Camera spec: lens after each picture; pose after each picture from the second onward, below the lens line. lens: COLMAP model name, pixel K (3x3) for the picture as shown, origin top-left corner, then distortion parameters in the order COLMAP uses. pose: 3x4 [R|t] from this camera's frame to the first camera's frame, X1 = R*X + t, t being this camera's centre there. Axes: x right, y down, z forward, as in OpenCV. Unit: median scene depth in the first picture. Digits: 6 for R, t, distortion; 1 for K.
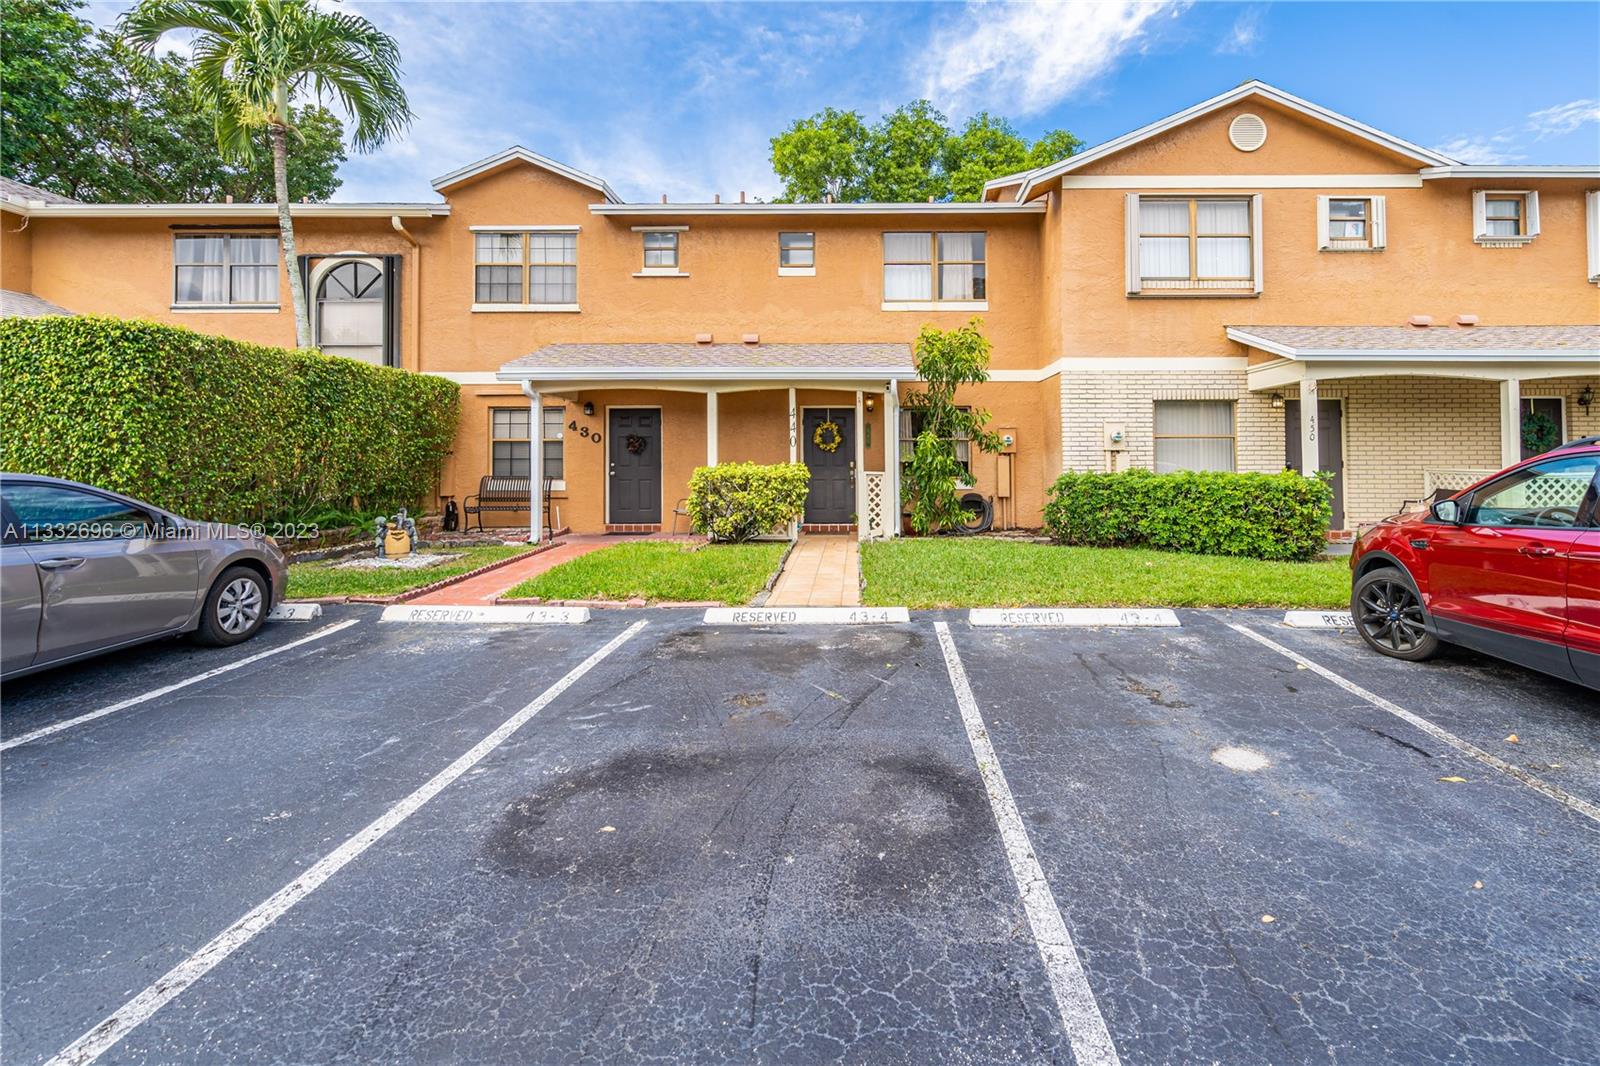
lens RADIAL K [[782.1, 0, 803.0], [0, 782.1, 447.5], [0, 0, 1]] dist [0.000361, 0.000366]
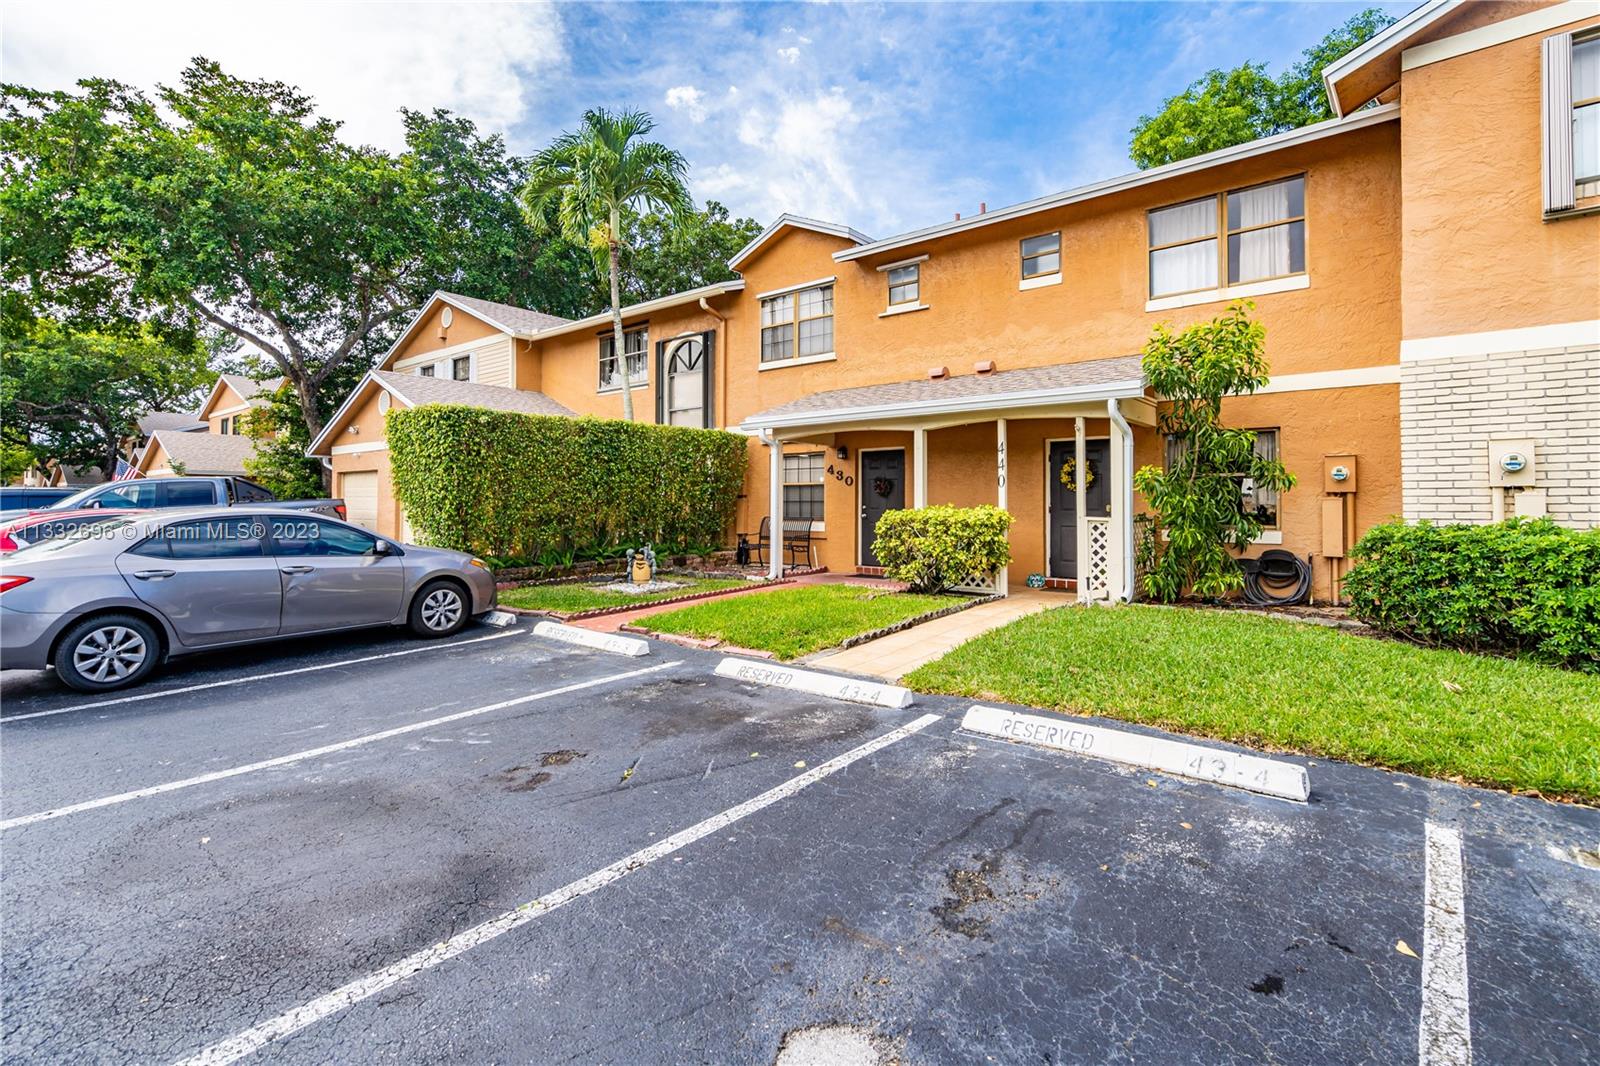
lens RADIAL K [[742.1, 0, 801.4], [0, 742.1, 500.9], [0, 0, 1]] dist [-0.000114, -0.000073]
pose [[0.778938, -0.001187, -0.627099, 0.309168], [0.009866, 0.999898, 0.010362, 0.003515], [0.627023, -0.014258, 0.778870, 0.212609]]
